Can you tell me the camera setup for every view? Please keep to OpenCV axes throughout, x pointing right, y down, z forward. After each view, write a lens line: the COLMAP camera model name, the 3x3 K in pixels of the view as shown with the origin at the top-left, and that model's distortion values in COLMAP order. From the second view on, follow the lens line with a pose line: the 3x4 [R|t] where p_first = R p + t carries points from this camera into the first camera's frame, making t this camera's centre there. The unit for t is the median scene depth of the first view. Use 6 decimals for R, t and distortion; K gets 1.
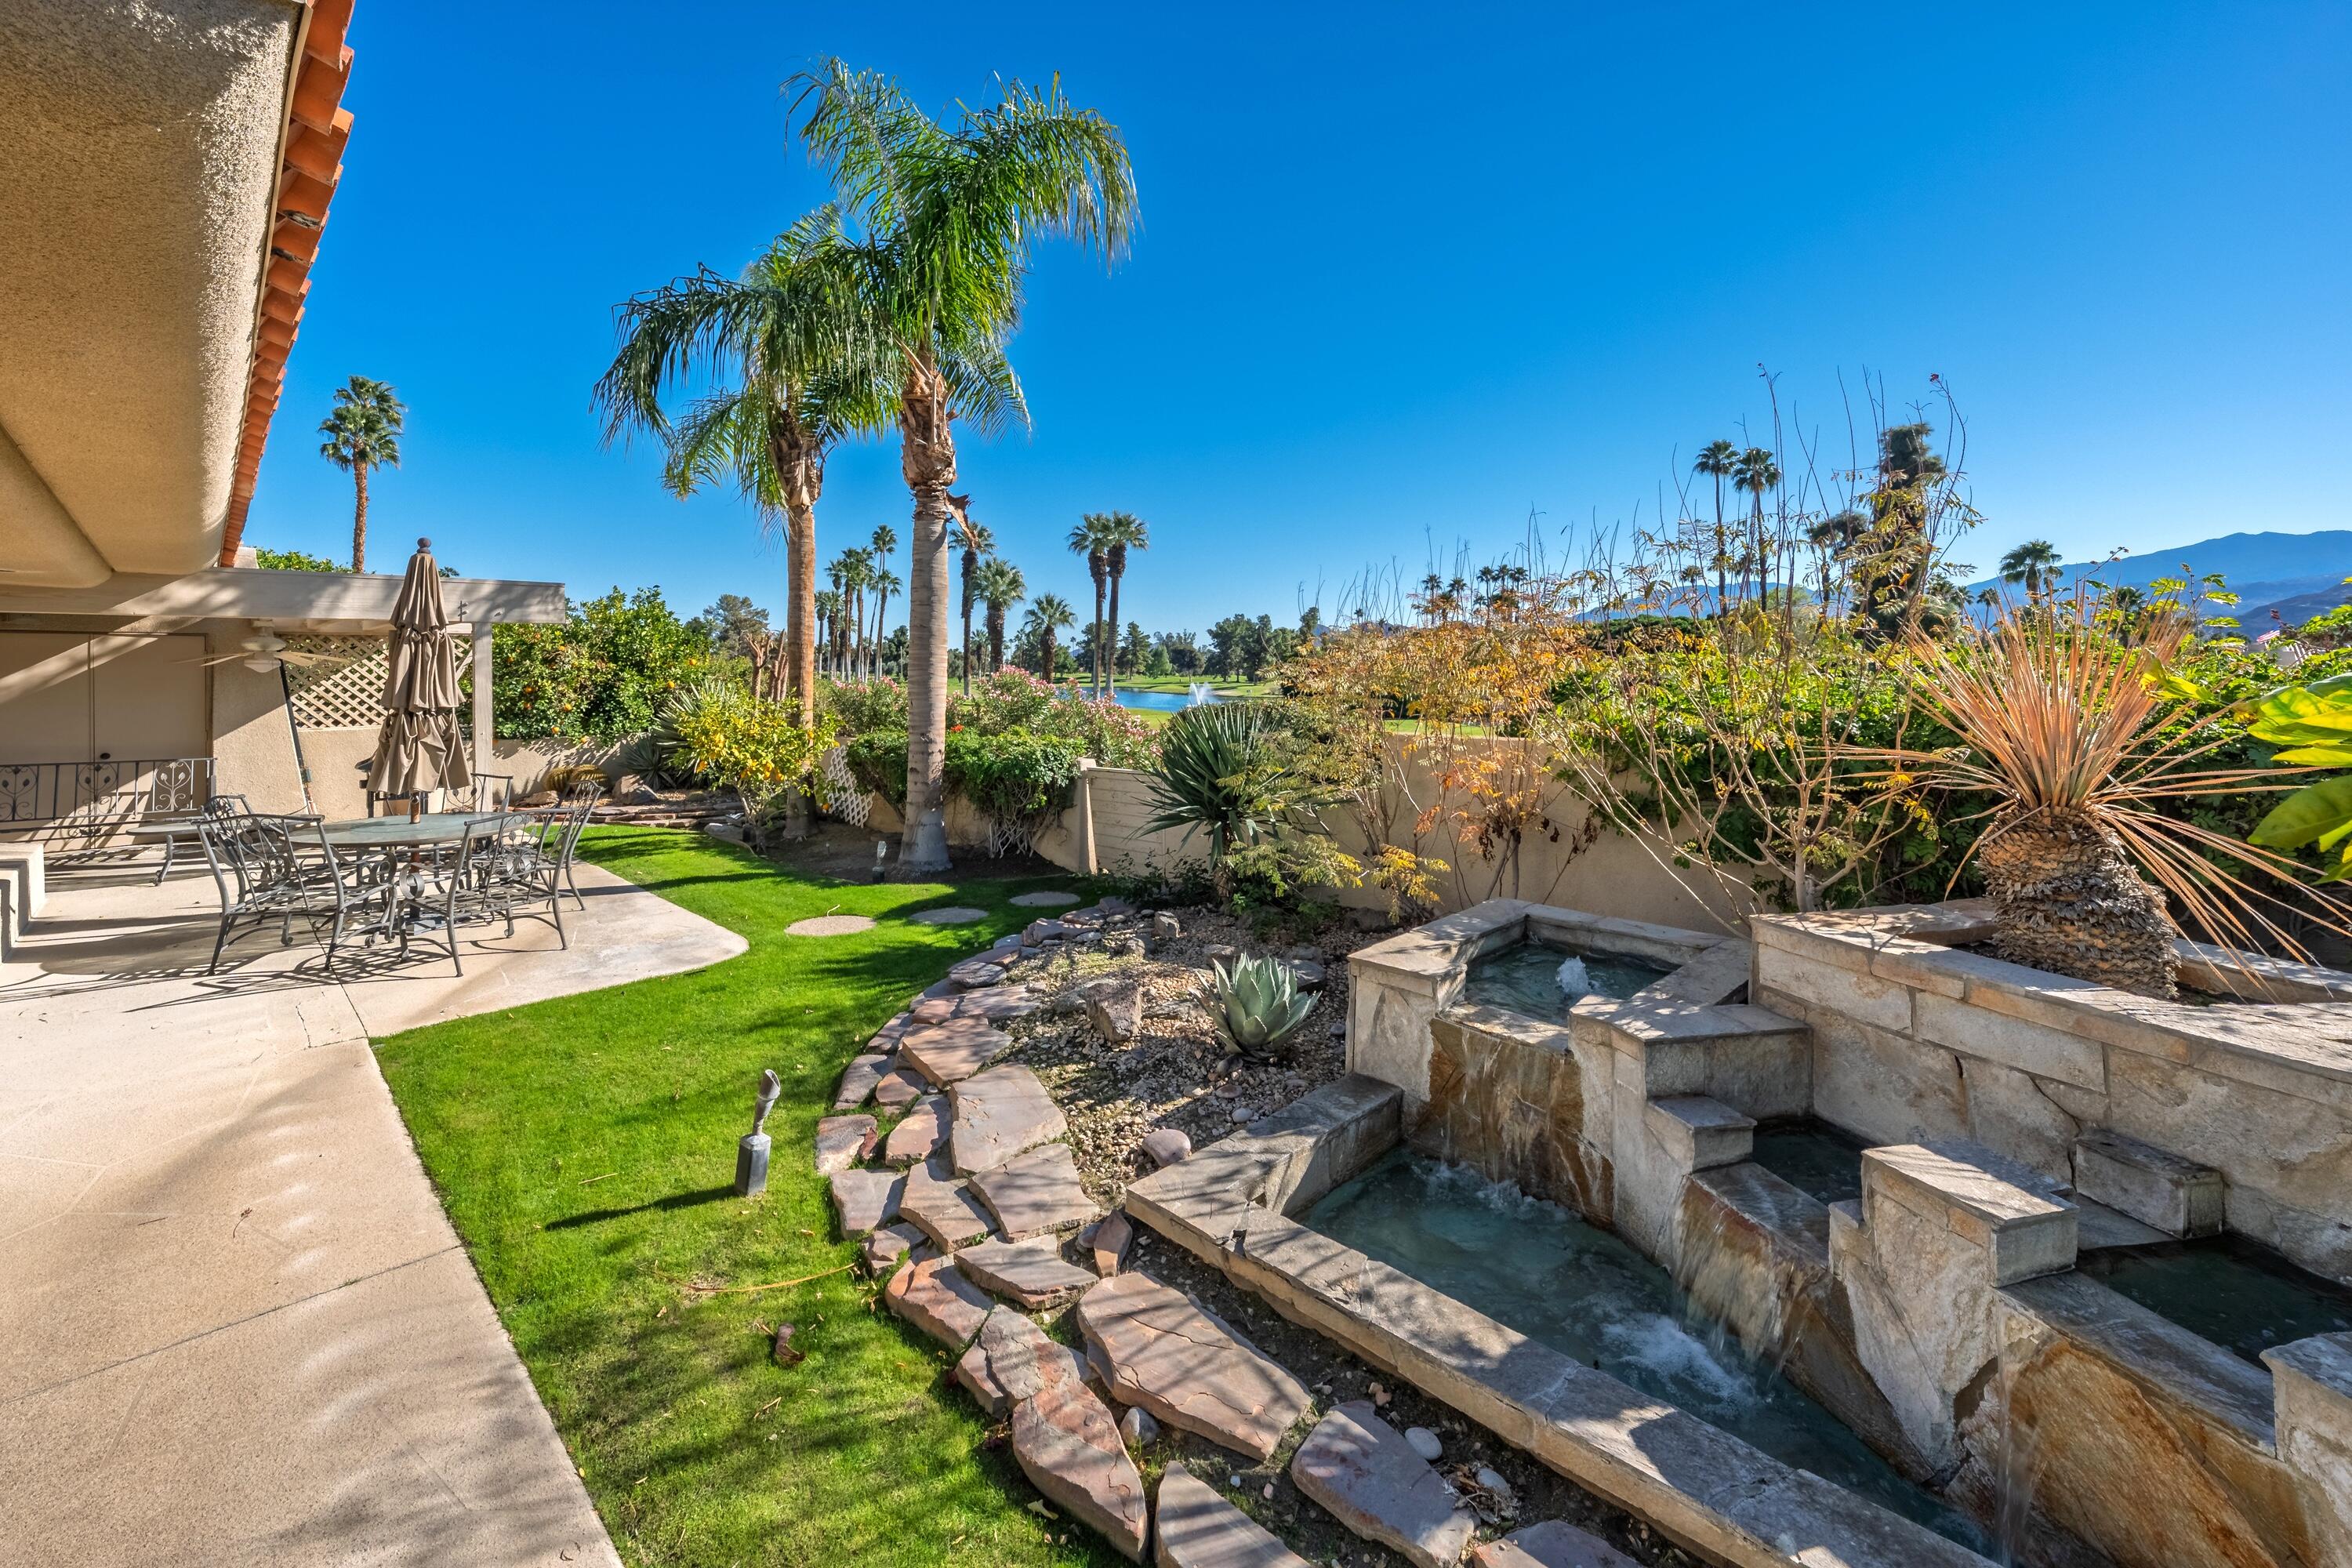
lens RADIAL K [[929.1, 0, 1149.4], [0, 929.1, 682.5], [0, 0, 1]] dist [-0.001200, -0.000161]
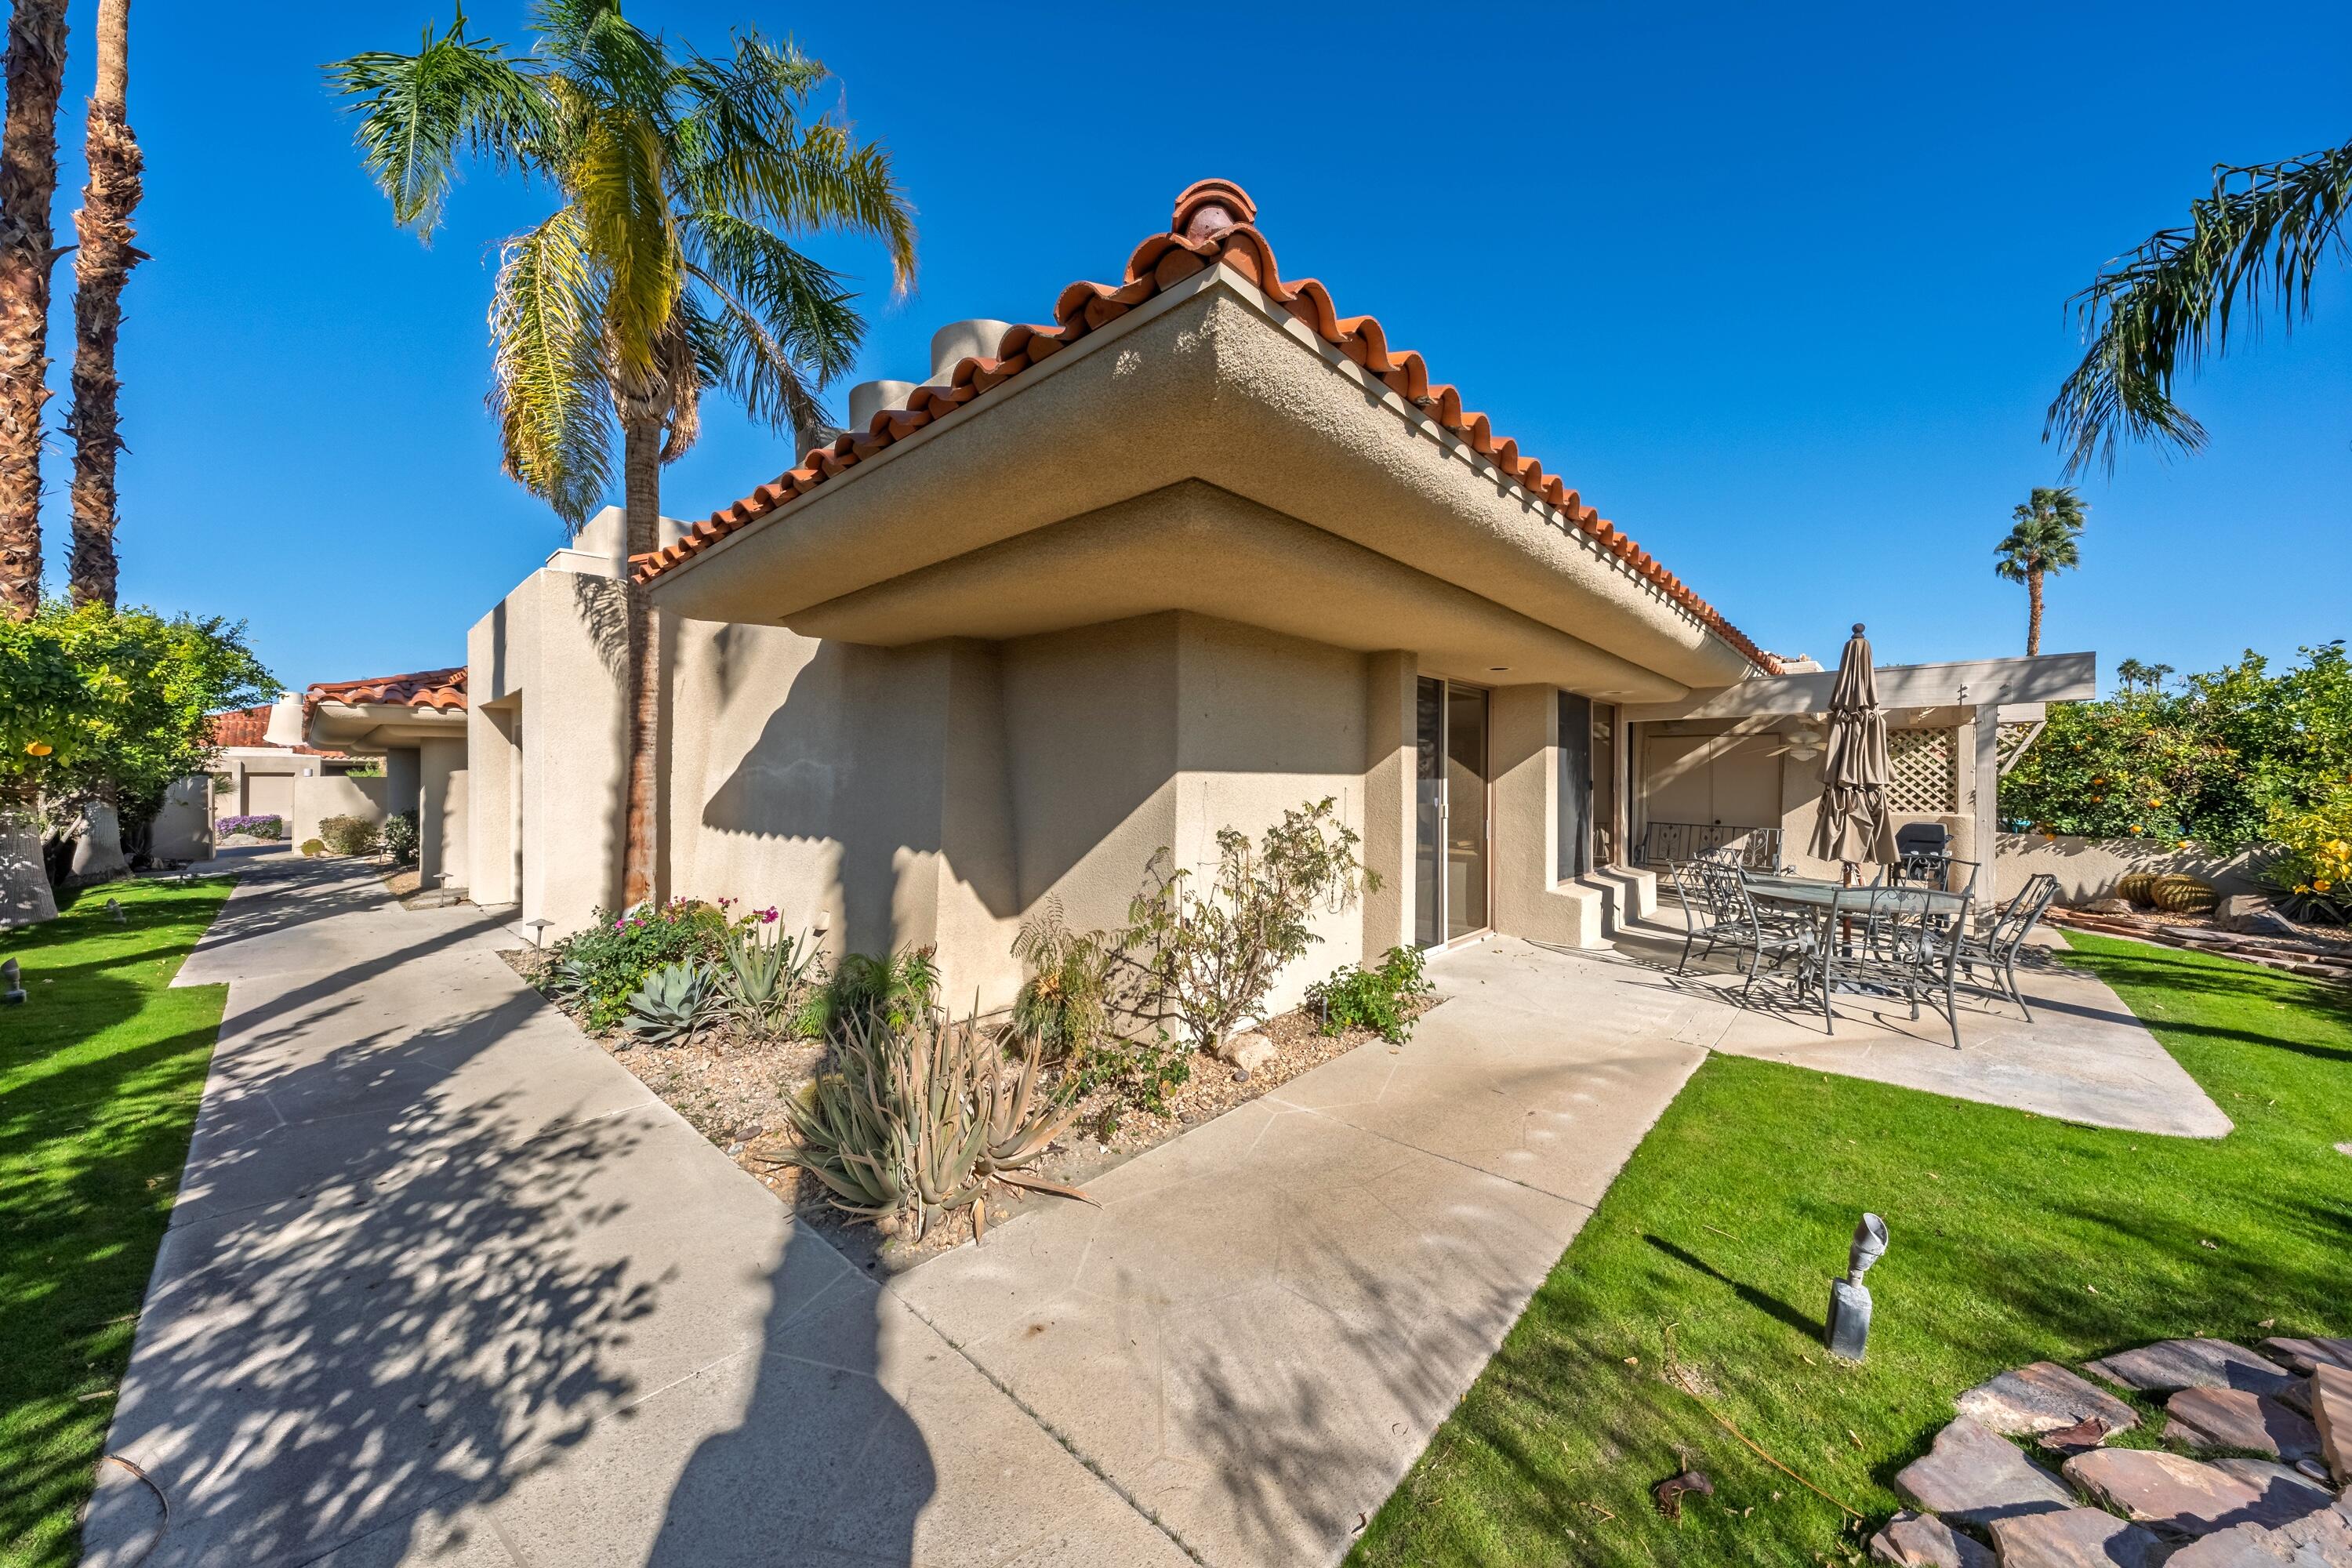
lens RADIAL K [[811.5, 0, 1178.5], [0, 811.5, 778.0], [0, 0, 1]] dist [0.000121, 0.000092]
pose [[0.055494, 0.008361, -0.998424, 0.106514], [-0.015946, 0.999845, 0.007486, 0.025999], [0.998332, 0.015505, 0.055618, 0.172700]]
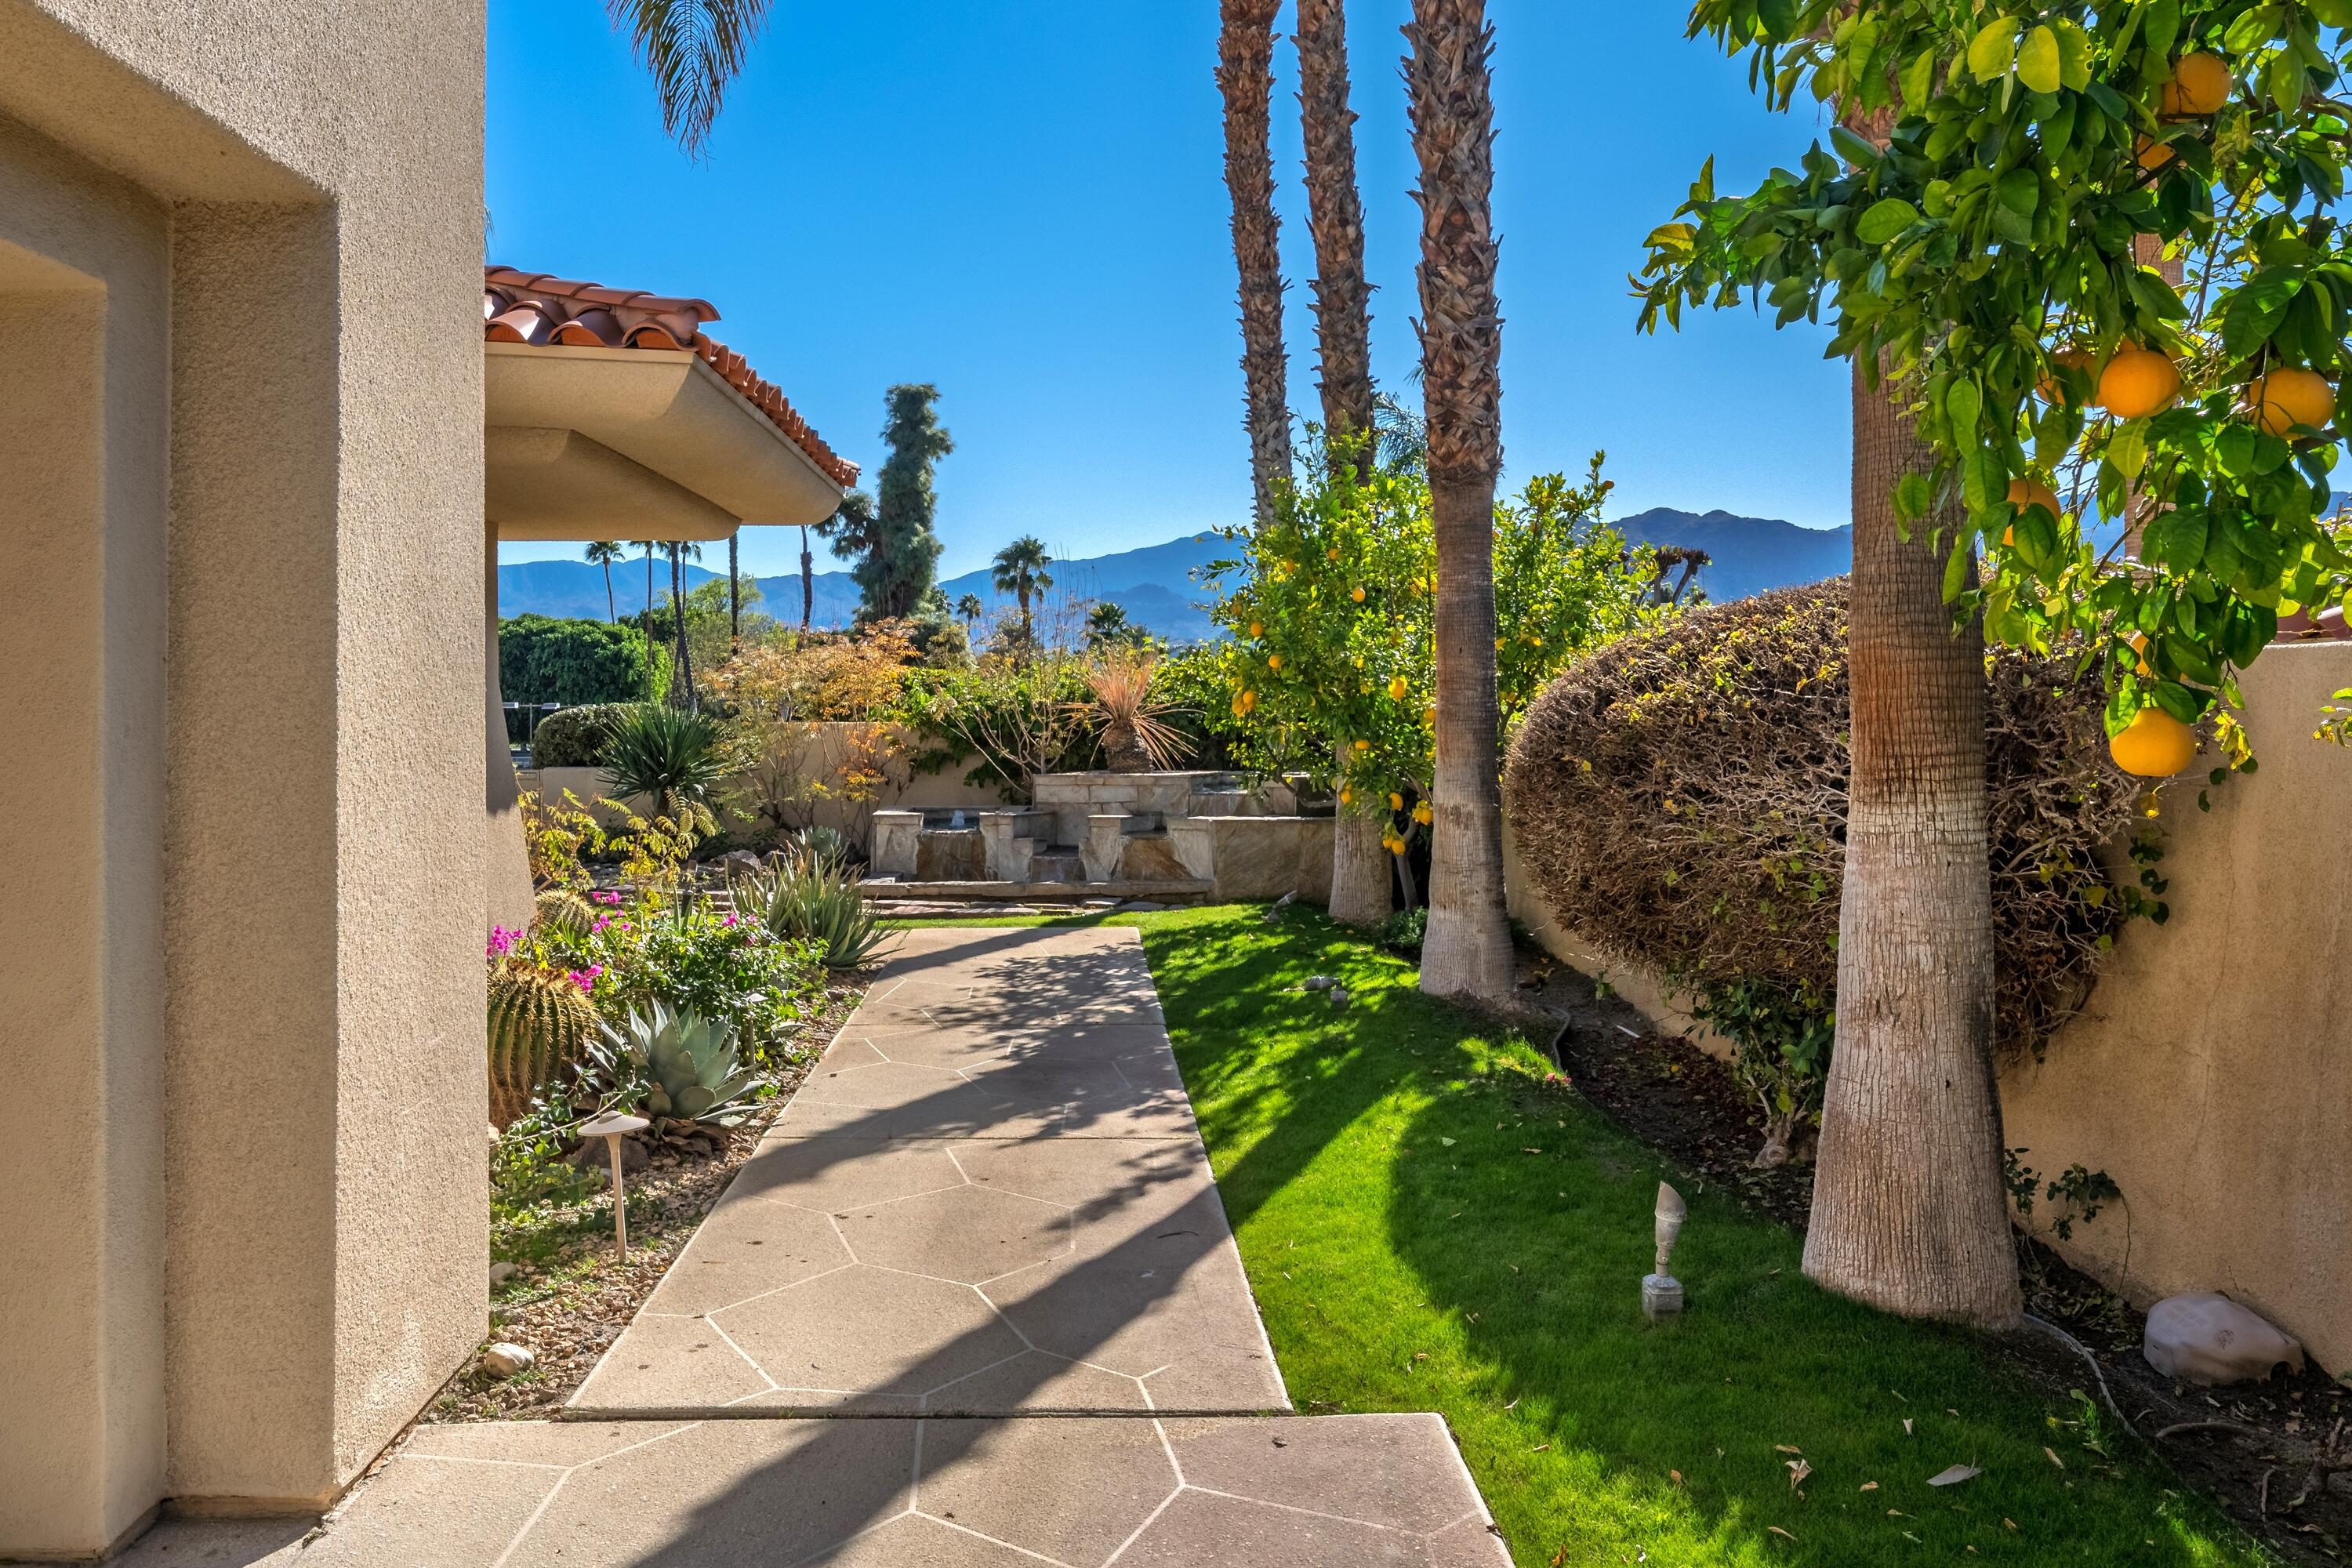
lens RADIAL K [[1889.7, 0, 1161.6], [0, 1889.7, 766.5], [0, 0, 1]] dist [-0.008467, 0.007631]
pose [[0.667732, -0.016924, 0.744209, -1.617439], [0.006212, 0.999833, 0.017163, 0.087727], [-0.744376, -0.006837, 0.667726, -1.466249]]
